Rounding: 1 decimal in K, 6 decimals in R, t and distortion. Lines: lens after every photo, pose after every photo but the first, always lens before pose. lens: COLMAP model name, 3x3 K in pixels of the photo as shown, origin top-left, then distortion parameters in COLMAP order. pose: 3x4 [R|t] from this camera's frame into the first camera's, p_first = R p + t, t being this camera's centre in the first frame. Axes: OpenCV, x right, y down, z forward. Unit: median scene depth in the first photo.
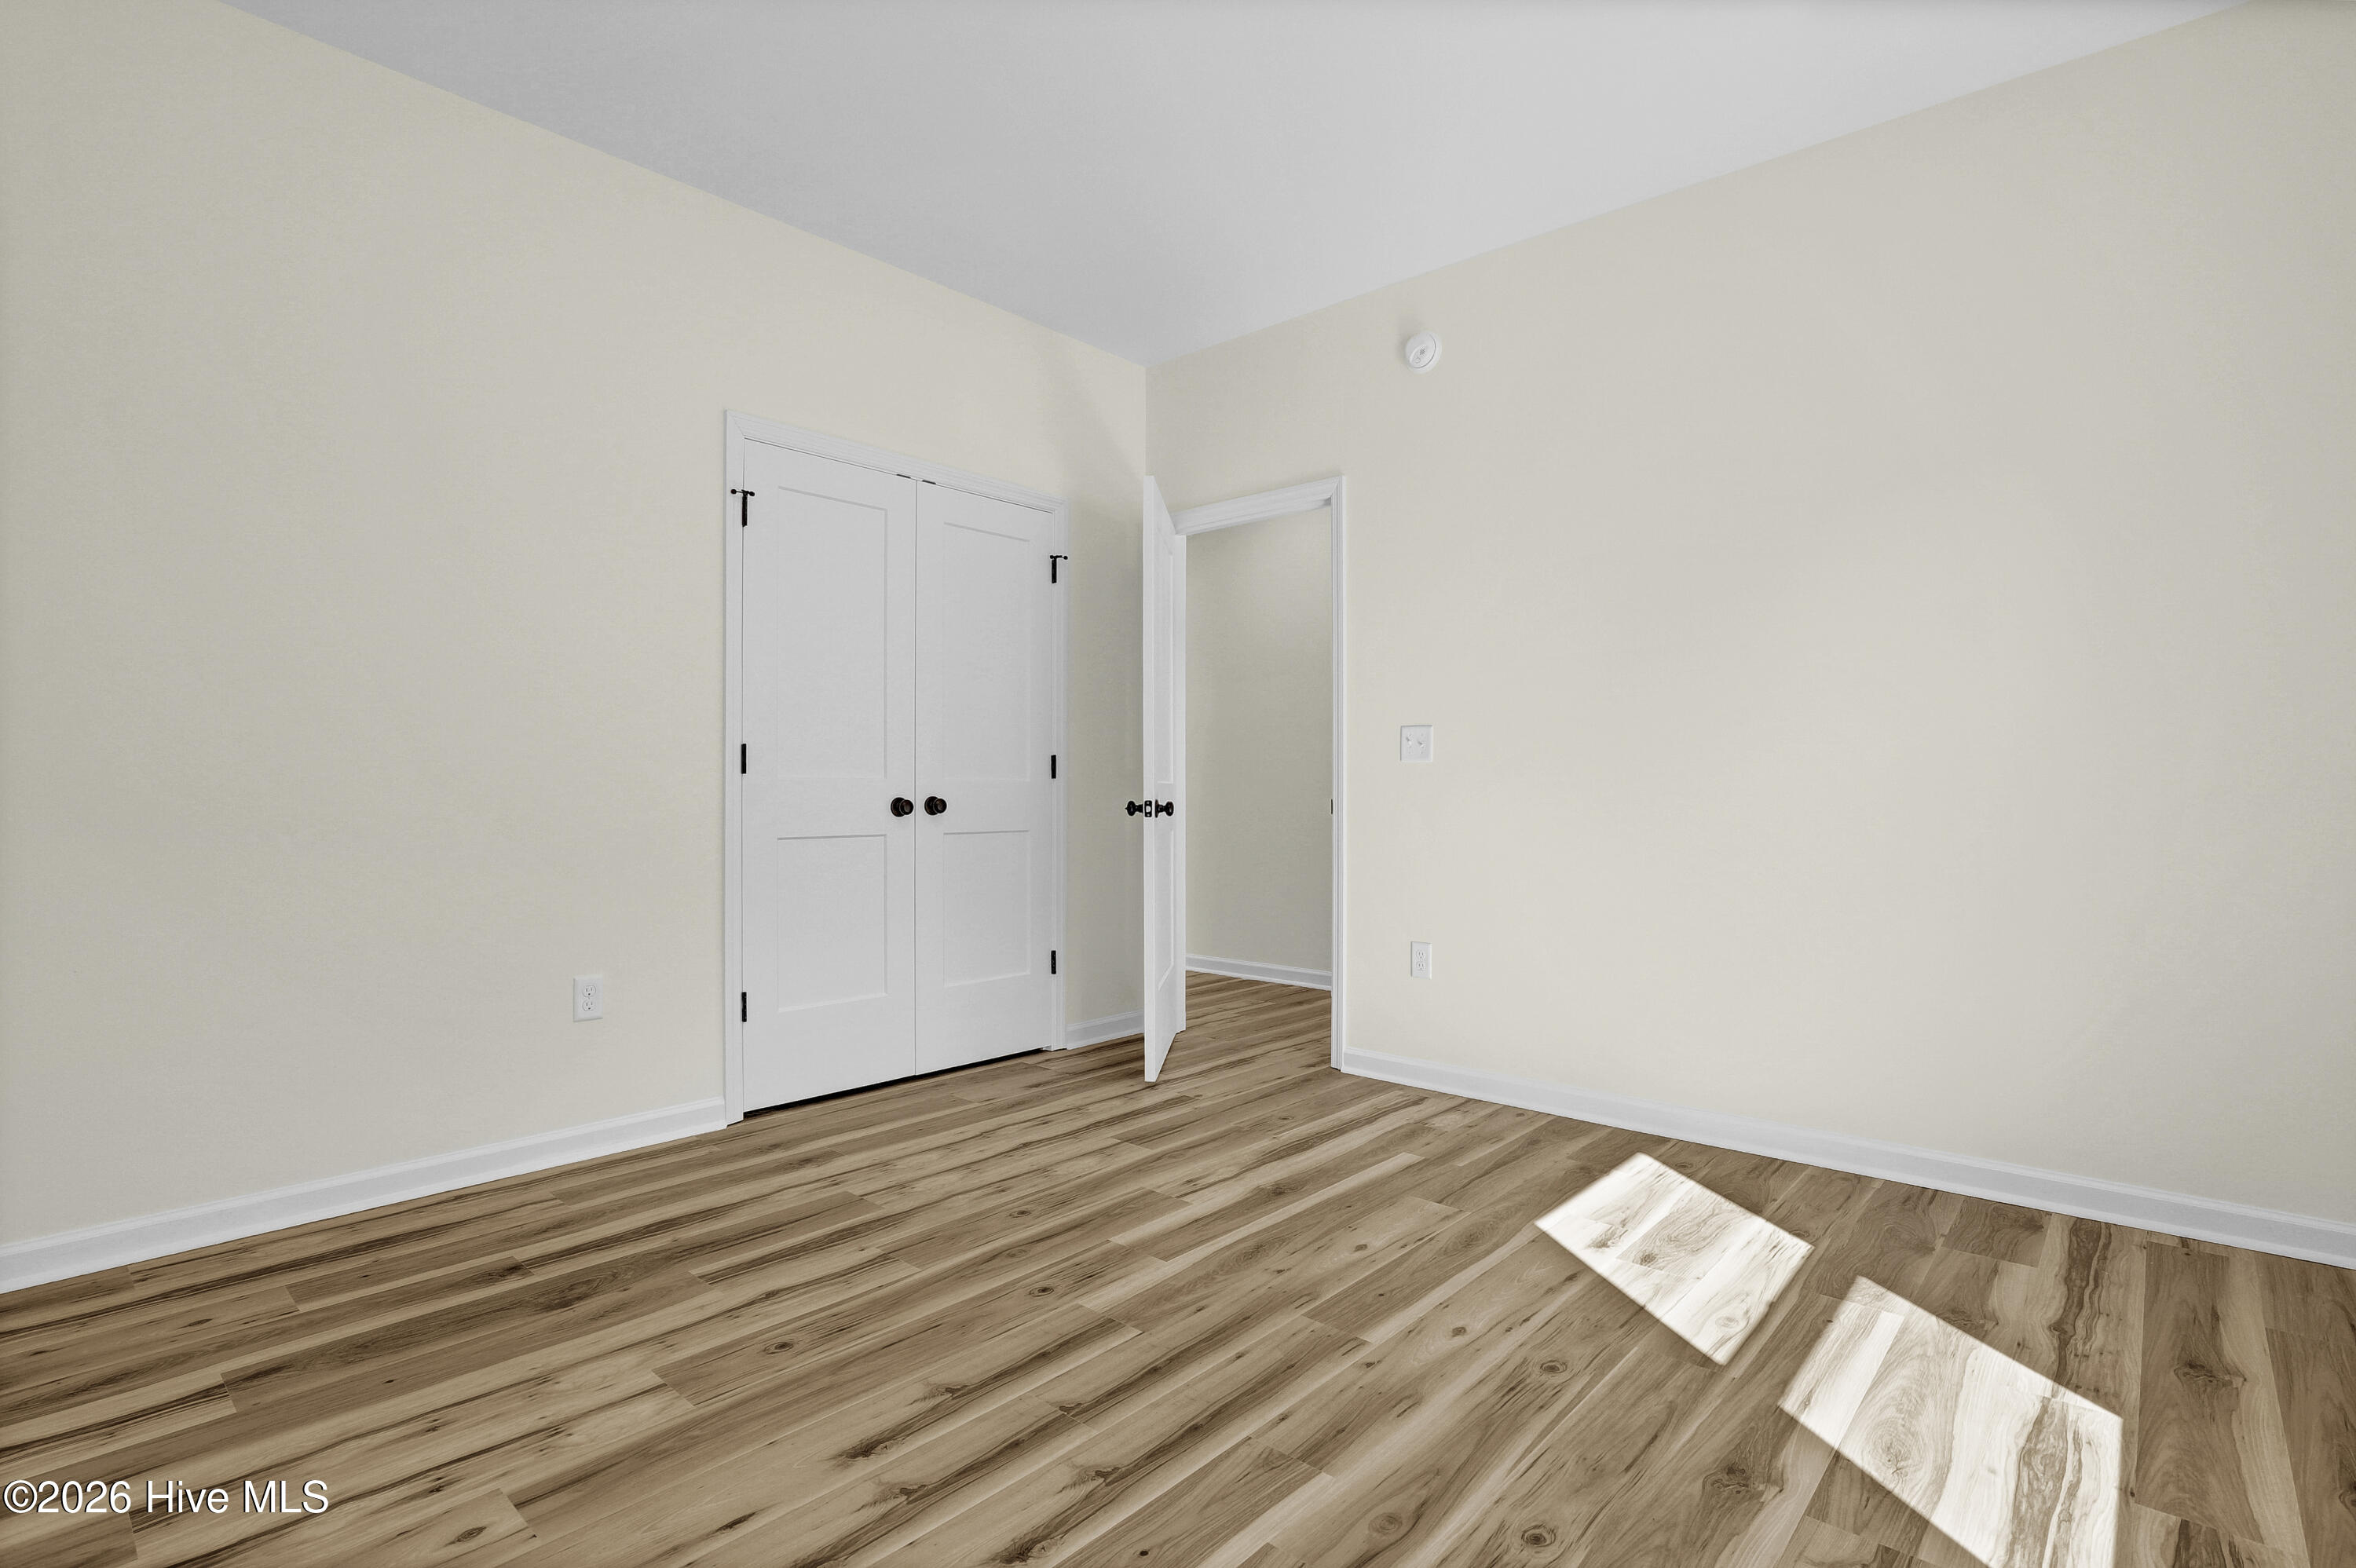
lens RADIAL K [[1112.2, 0, 1190.6], [0, 1112.2, 780.2], [0, 0, 1]] dist [-0.033684, 0.008097]
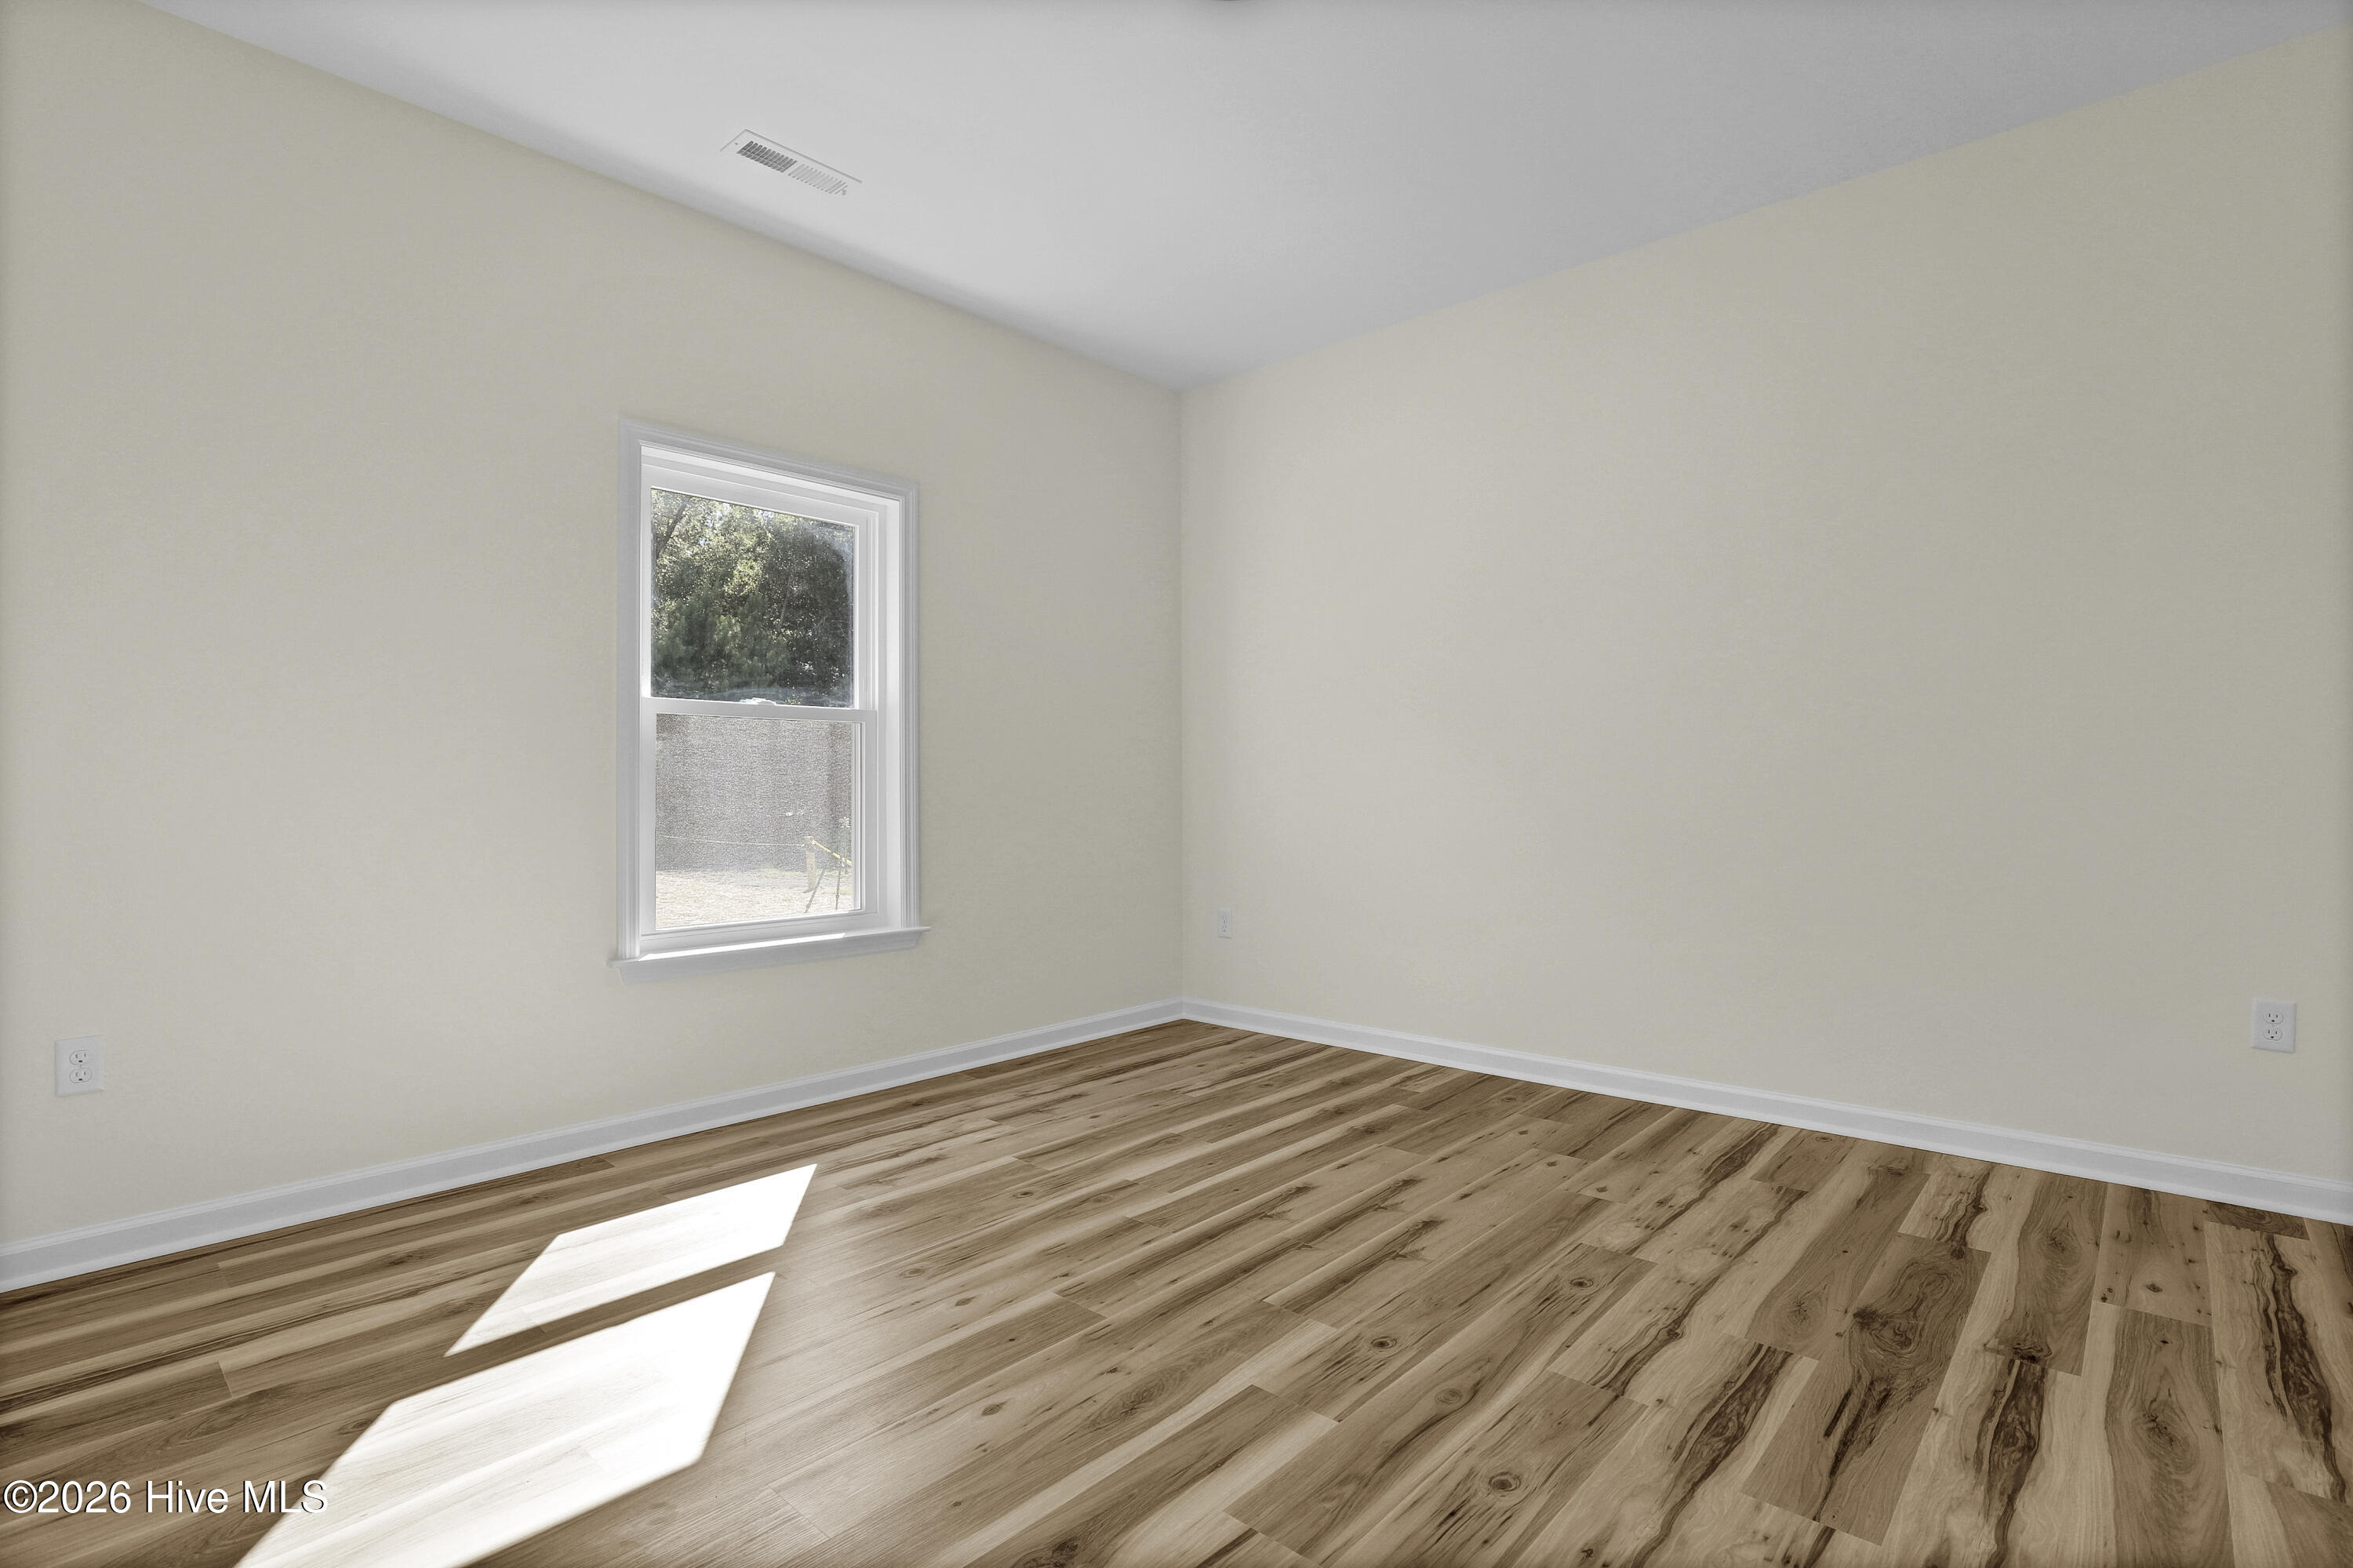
lens RADIAL K [[1111.0, 0, 1189.1], [0, 1111.0, 780.3], [0, 0, 1]] dist [-0.033684, 0.008097]
pose [[-0.999981, 0.005682, 0.002294, 0.021523], [0.005651, 0.999894, -0.013404, 0.013628], [-0.002370, -0.013391, -0.999908, 2.044515]]
